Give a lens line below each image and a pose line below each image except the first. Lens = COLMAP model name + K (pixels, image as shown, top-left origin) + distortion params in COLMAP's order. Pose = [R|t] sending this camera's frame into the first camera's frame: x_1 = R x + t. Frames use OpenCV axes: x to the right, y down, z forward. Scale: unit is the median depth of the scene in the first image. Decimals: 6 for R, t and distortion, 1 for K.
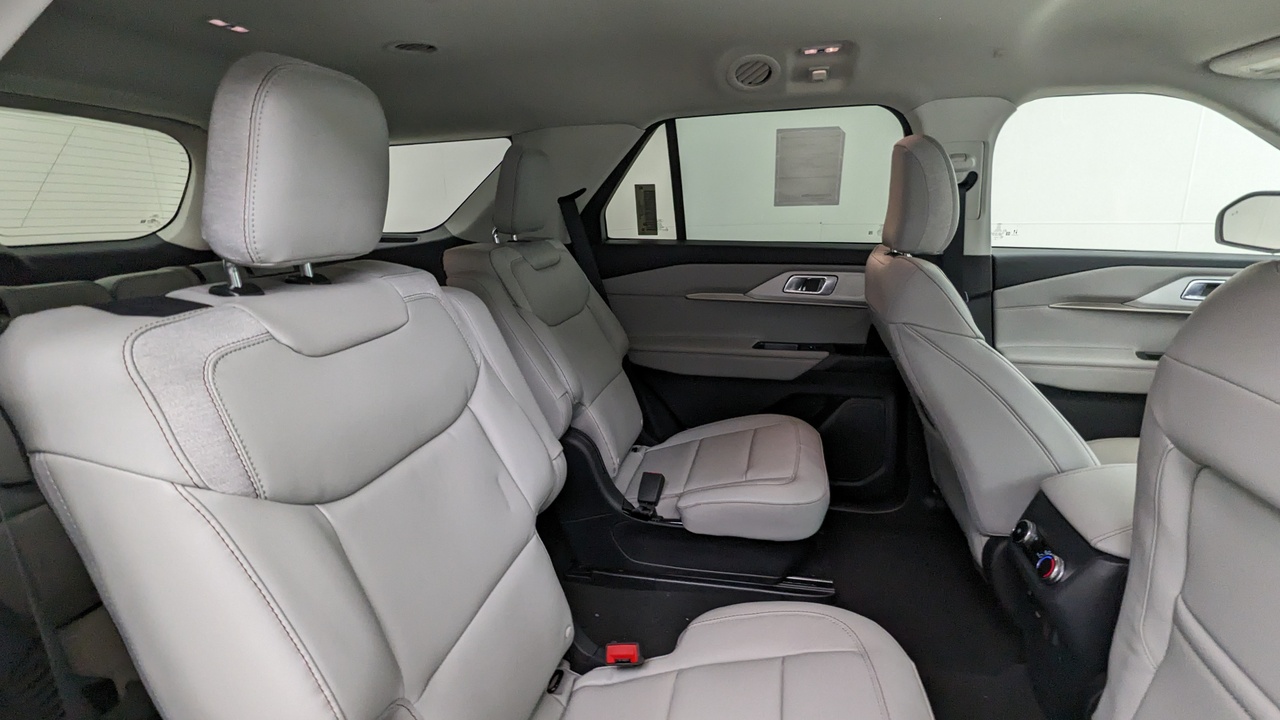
lens RADIAL K [[611.8, 0, 639.8], [0, 611.8, 360.8], [0, 0, 1]] dist [-0.001355, -0.000964]
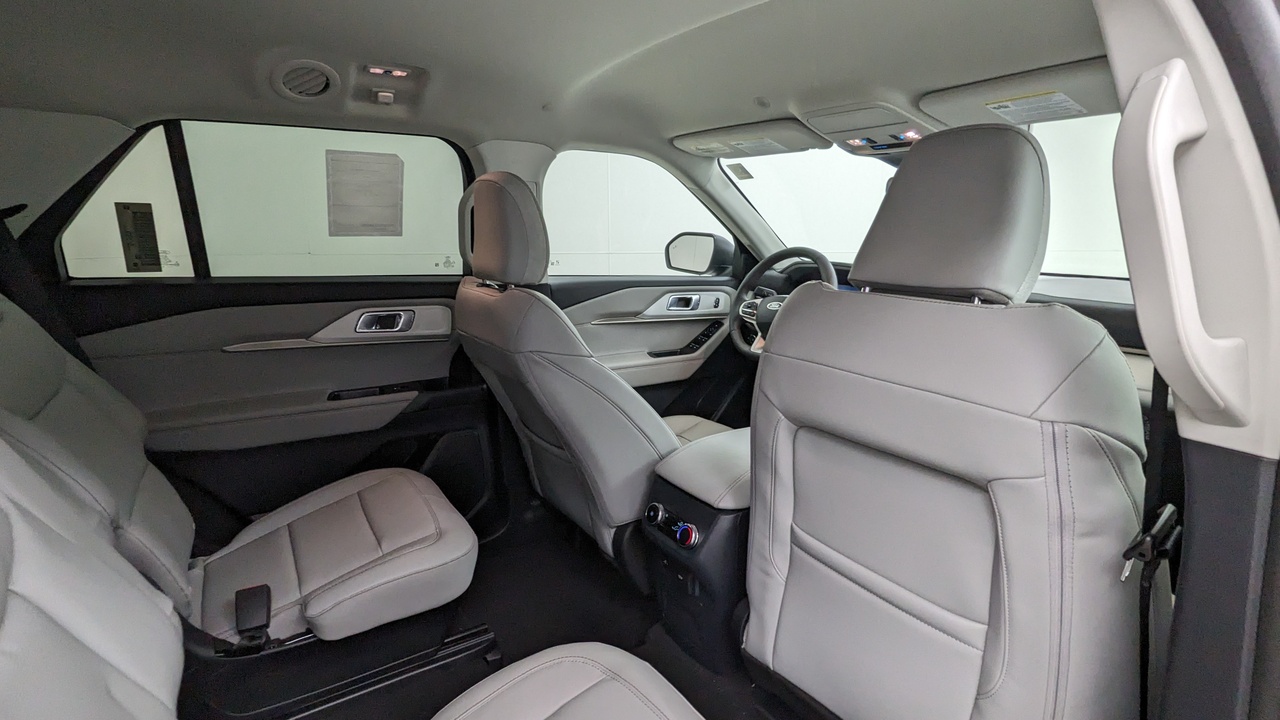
lens RADIAL K [[614.6, 0, 646.0], [0, 614.6, 360.9], [0, 0, 1]] dist [-0.001456, -0.000240]
pose [[0.694939, -0.124830, 0.708150, -0.119625], [0.158548, 0.987179, 0.018426, -0.023283], [-0.701371, 0.099471, 0.705821, 0.088436]]
